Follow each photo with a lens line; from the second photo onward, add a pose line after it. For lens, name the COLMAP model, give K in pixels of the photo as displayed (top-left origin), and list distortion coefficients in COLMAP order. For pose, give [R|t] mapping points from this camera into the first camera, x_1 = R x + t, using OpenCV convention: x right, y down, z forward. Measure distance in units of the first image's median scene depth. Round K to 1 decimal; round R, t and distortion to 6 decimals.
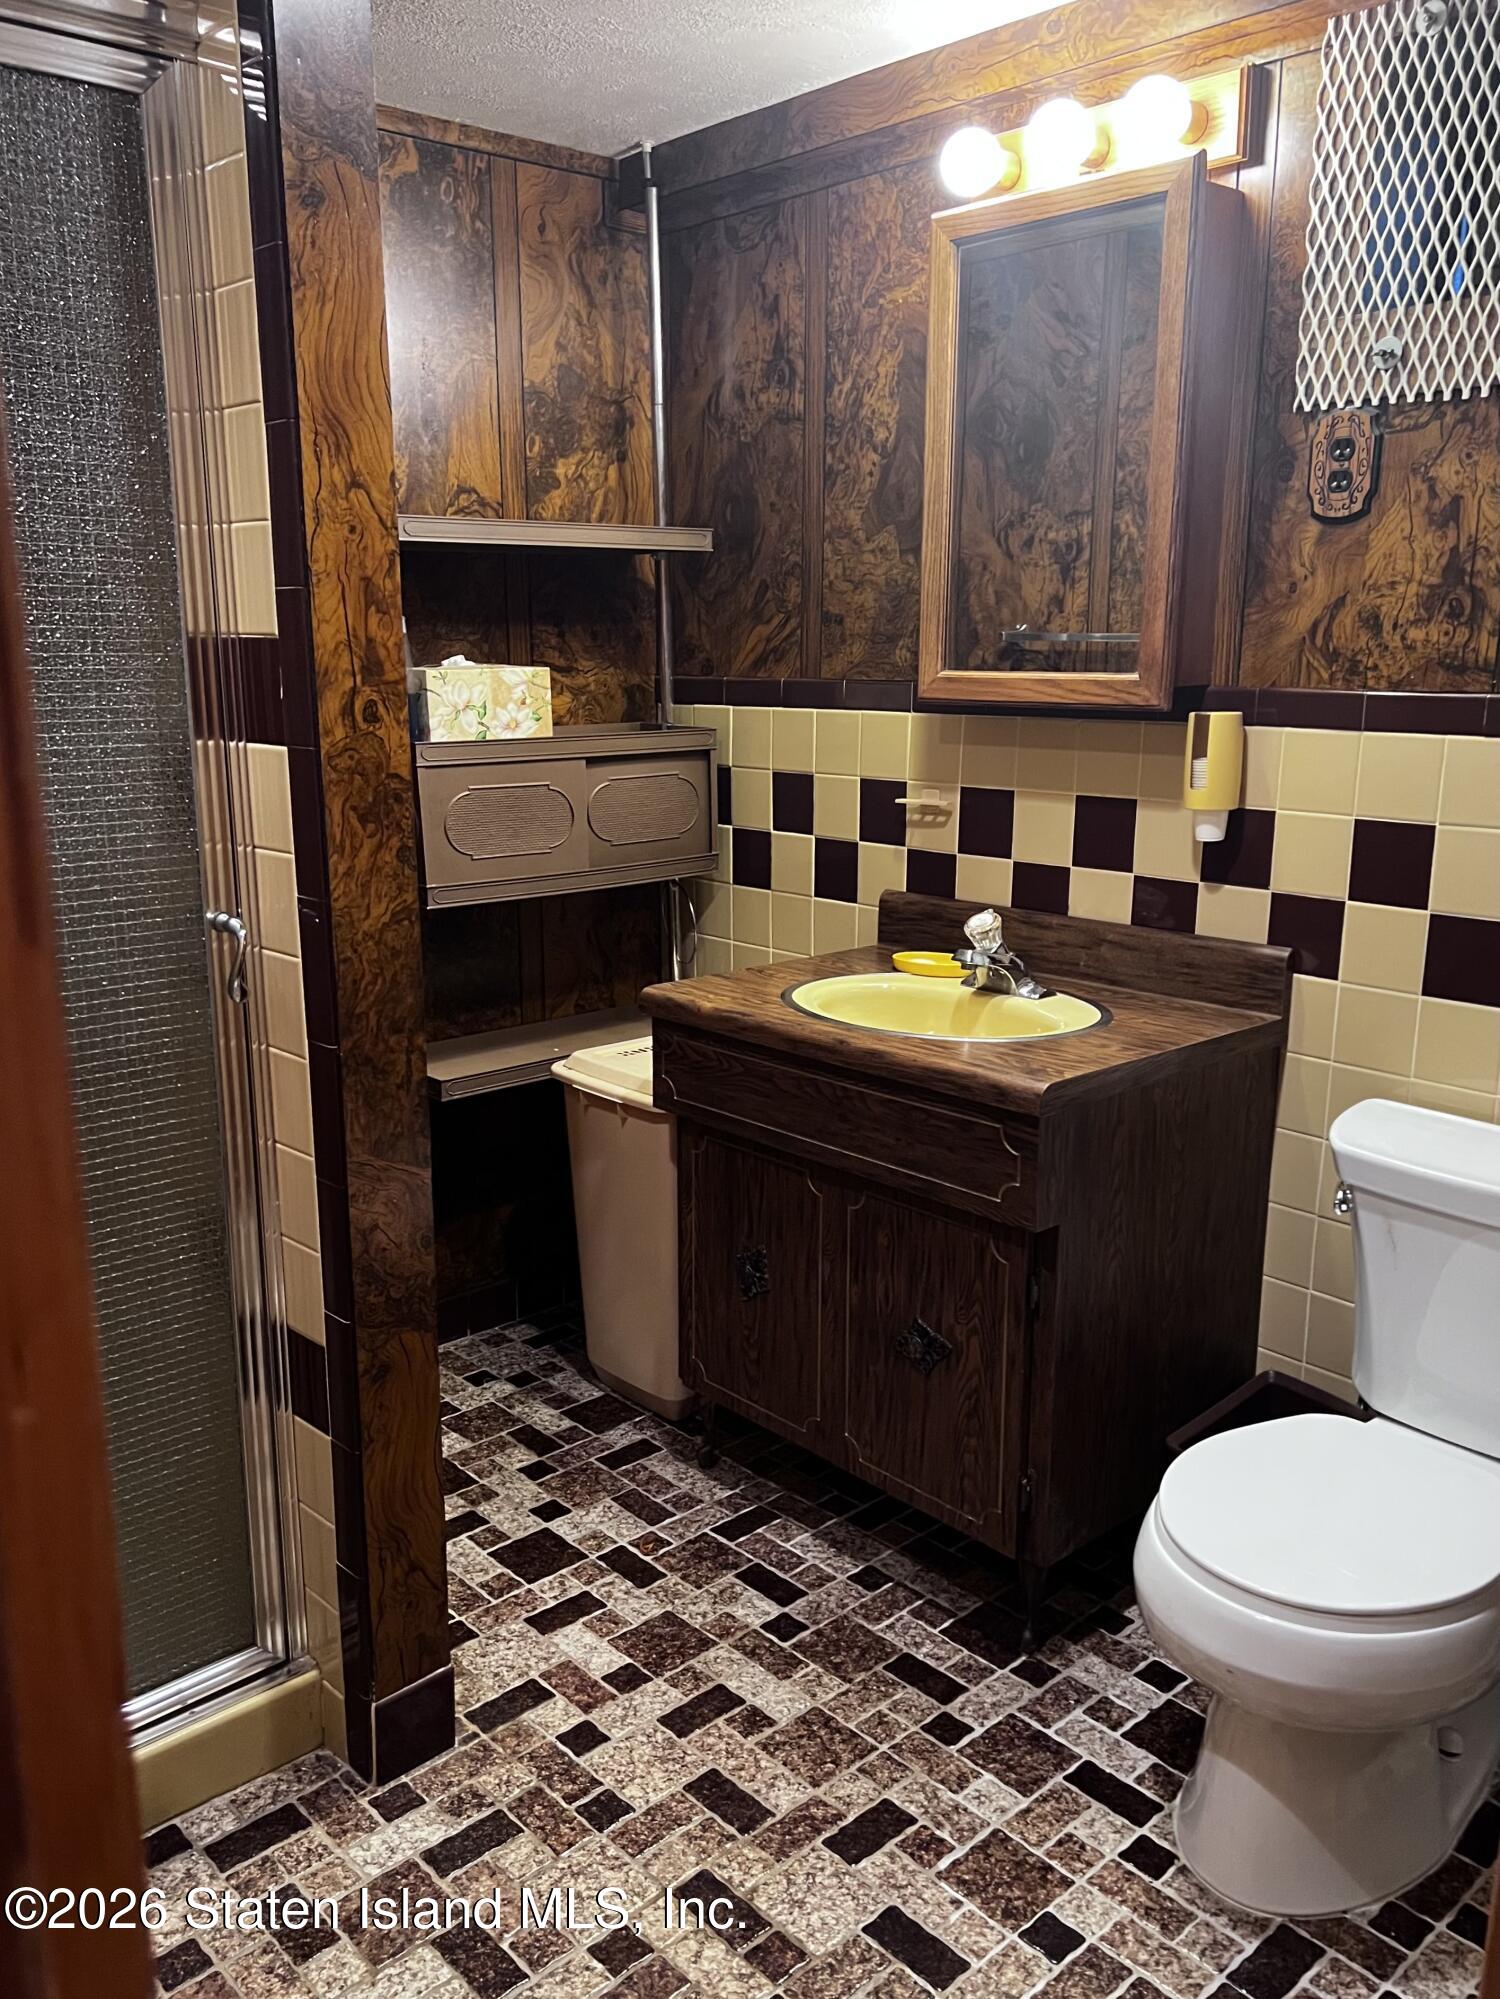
lens RADIAL K [[1552.9, 0, 750.0], [0, 1552.9, 999.5], [0, 0, 1]] dist [0.069095, -0.072154]
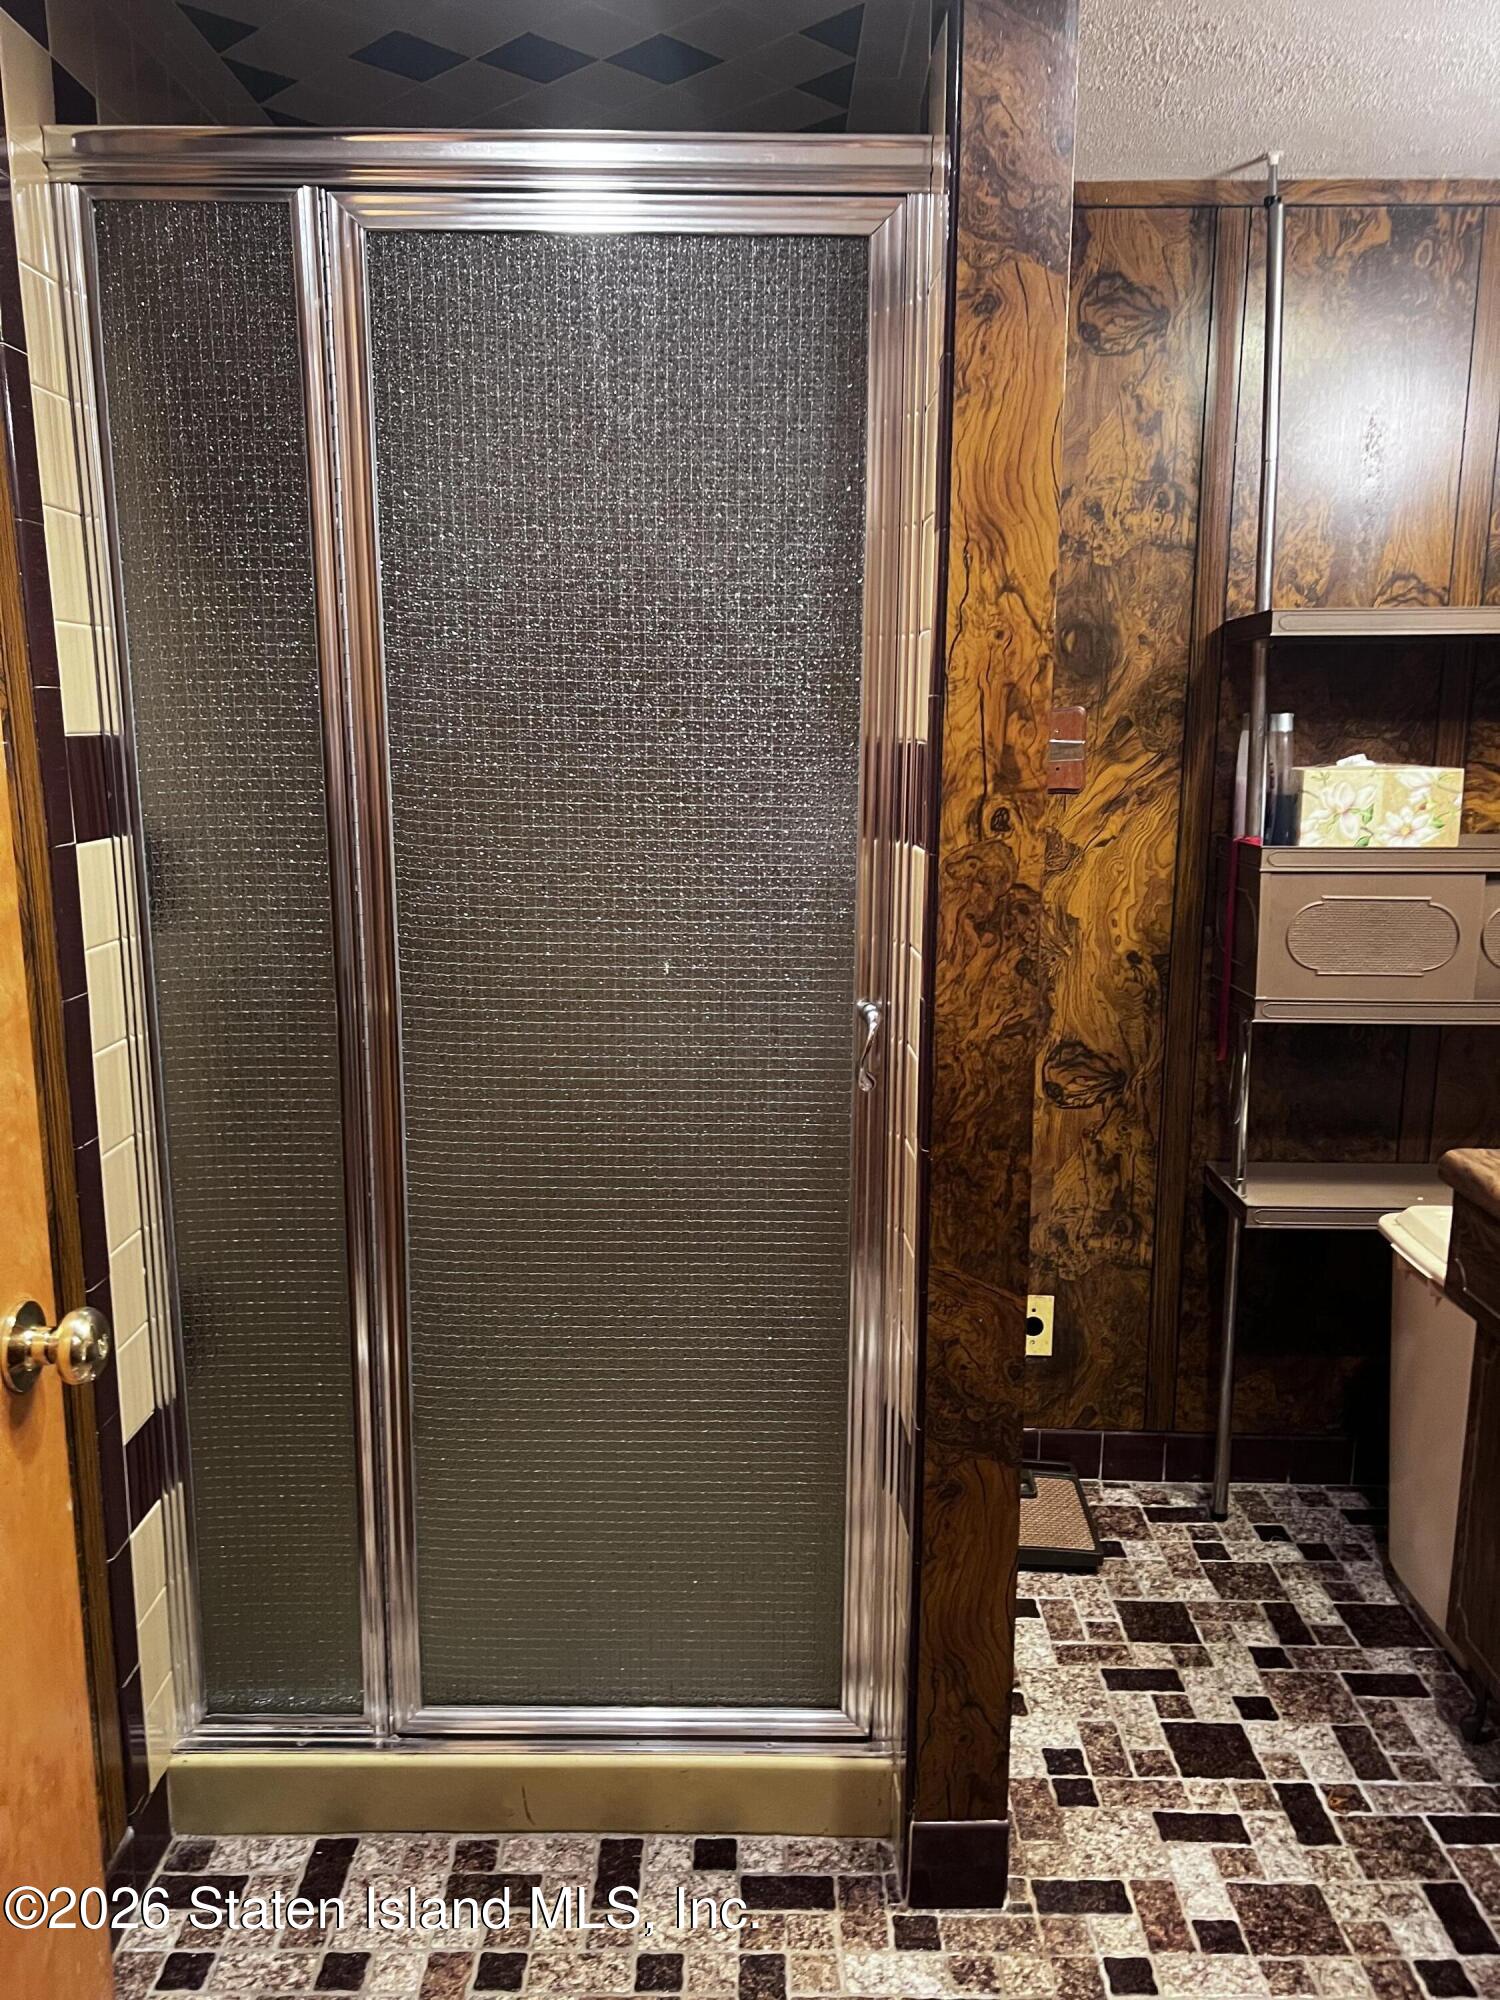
lens RADIAL K [[1476.5, 0, 748.4], [0, 1476.5, 1016.5], [0, 0, 1]] dist [0.088458, -0.093166]
pose [[0.750134, 0.133520, -0.647666, 0.192294], [-0.156072, 0.987482, 0.022811, -0.045070], [0.642604, 0.083971, 0.761583, 0.155238]]
